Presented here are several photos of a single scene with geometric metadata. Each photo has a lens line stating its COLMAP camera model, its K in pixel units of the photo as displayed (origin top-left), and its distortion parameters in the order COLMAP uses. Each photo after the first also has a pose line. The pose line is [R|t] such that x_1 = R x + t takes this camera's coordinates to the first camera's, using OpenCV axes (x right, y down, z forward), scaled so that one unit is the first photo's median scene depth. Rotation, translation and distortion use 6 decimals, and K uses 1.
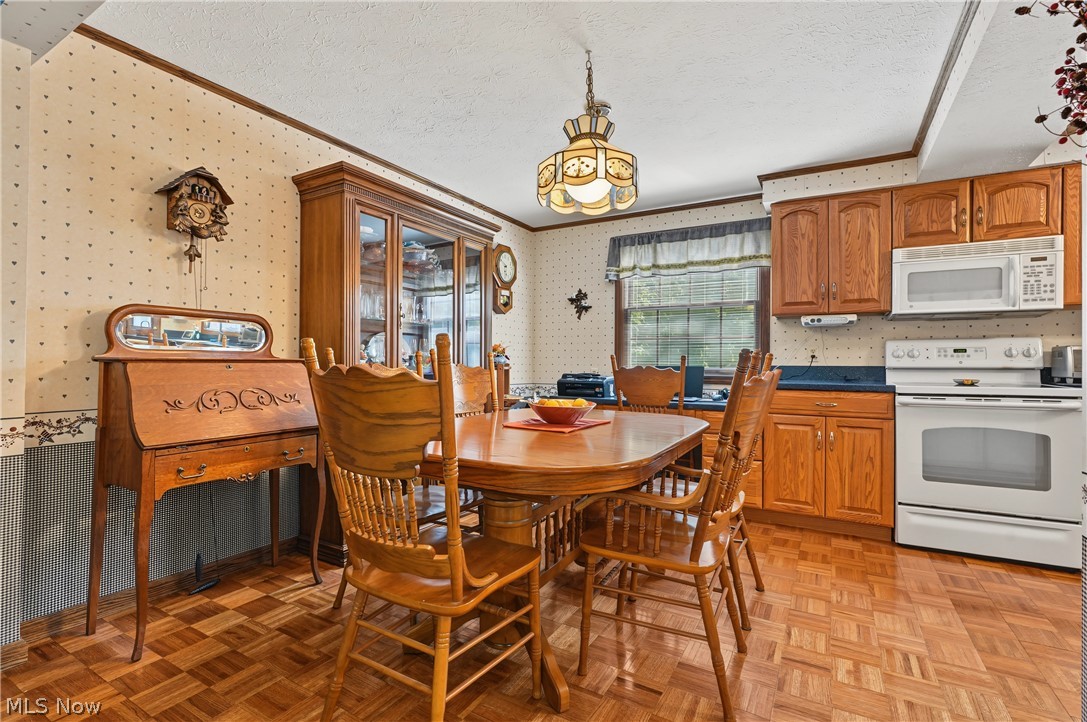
lens RADIAL K [[489.9, 0, 545.1], [0, 489.9, 363.5], [0, 0, 1]] dist [-0.005714, -0.001402]
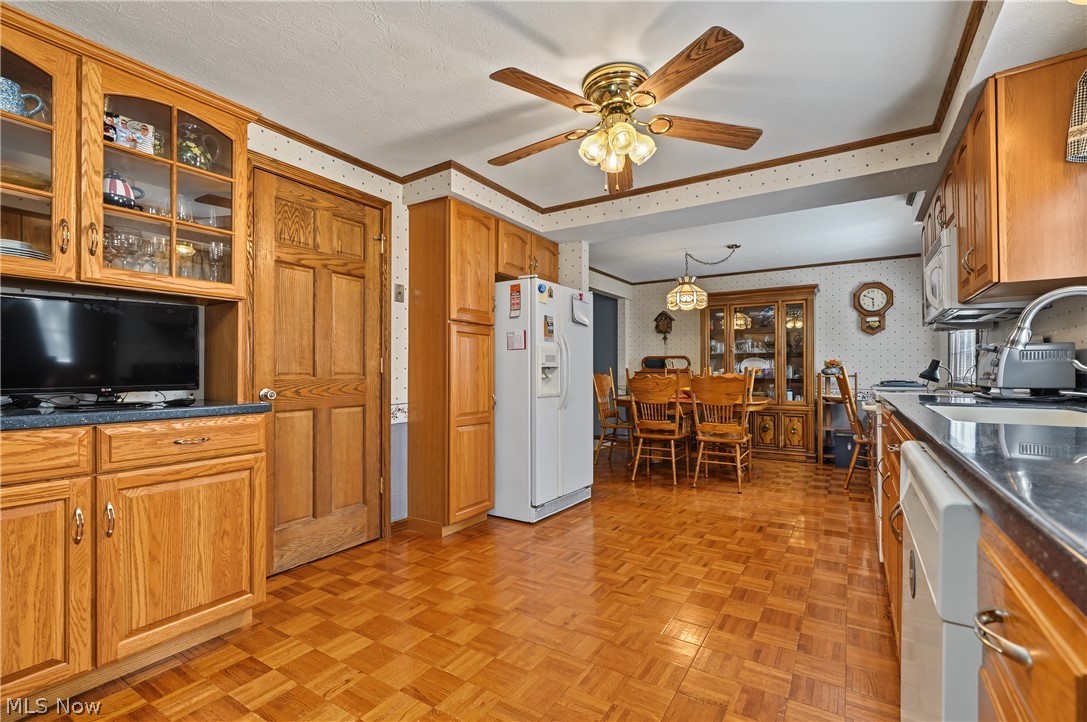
lens RADIAL K [[489.9, 0, 541.0], [0, 489.9, 365.0], [0, 0, 1]] dist [-0.005714, -0.001402]
pose [[-0.056758, -0.021895, -0.998148, 1.620458], [-0.002599, 0.999759, -0.021783, 0.011230], [0.998385, 0.001358, -0.056801, 0.241416]]
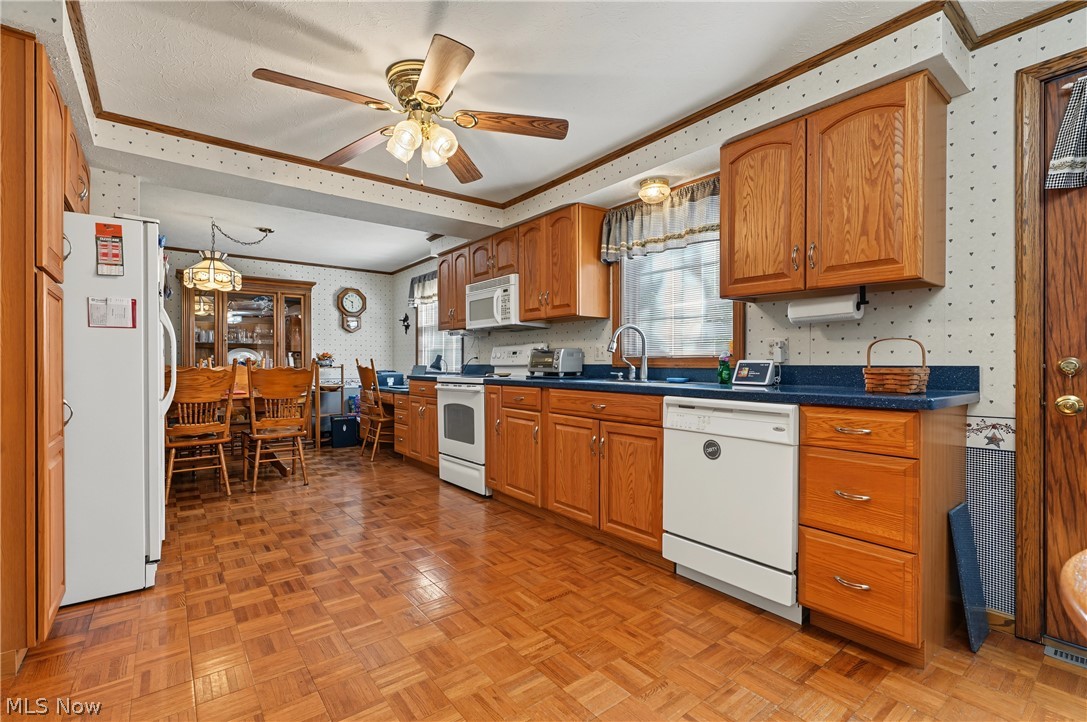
lens RADIAL K [[489.9, 0, 541.8], [0, 489.9, 361.5], [0, 0, 1]] dist [-0.005714, -0.001402]
pose [[0.924202, -0.009767, -0.381780, 1.363988], [0.006583, 0.999932, -0.009644, 0.011361], [0.381848, 0.006400, 0.924203, -0.262432]]
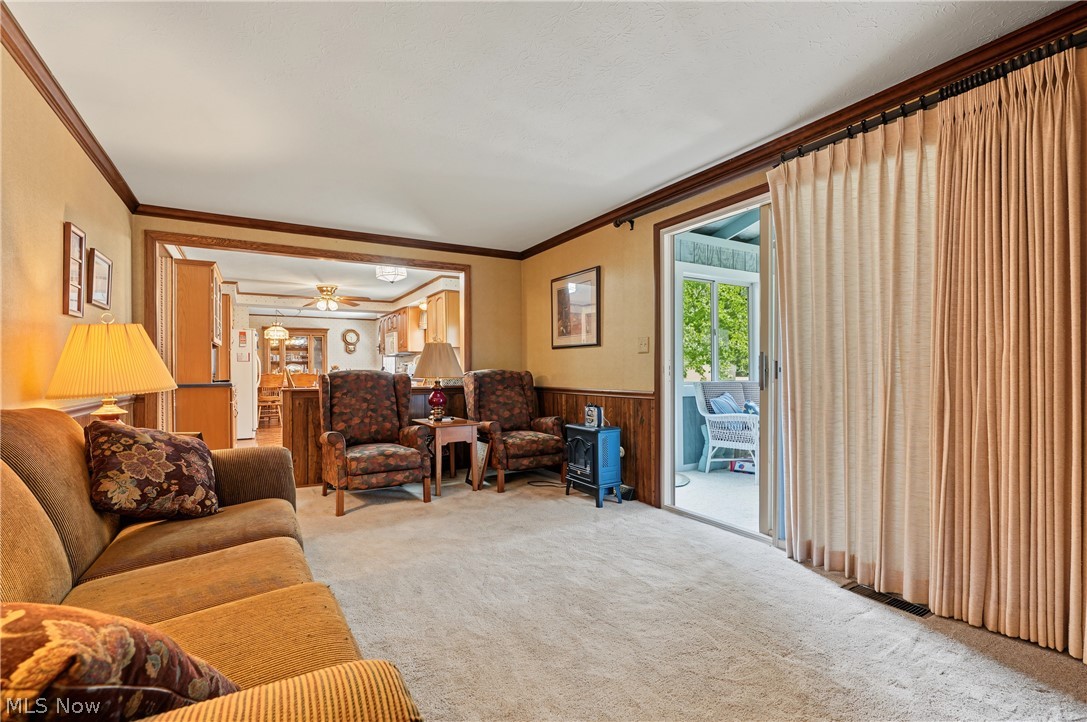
lens RADIAL K [[489.9, 0, 540.5], [0, 489.9, 363.1], [0, 0, 1]] dist [-0.005714, -0.001402]
pose [[0.866964, -0.021769, -0.497894, 2.901119], [0.013255, 0.999699, -0.020629, 0.028647], [0.498194, 0.011286, 0.866992, -1.155633]]
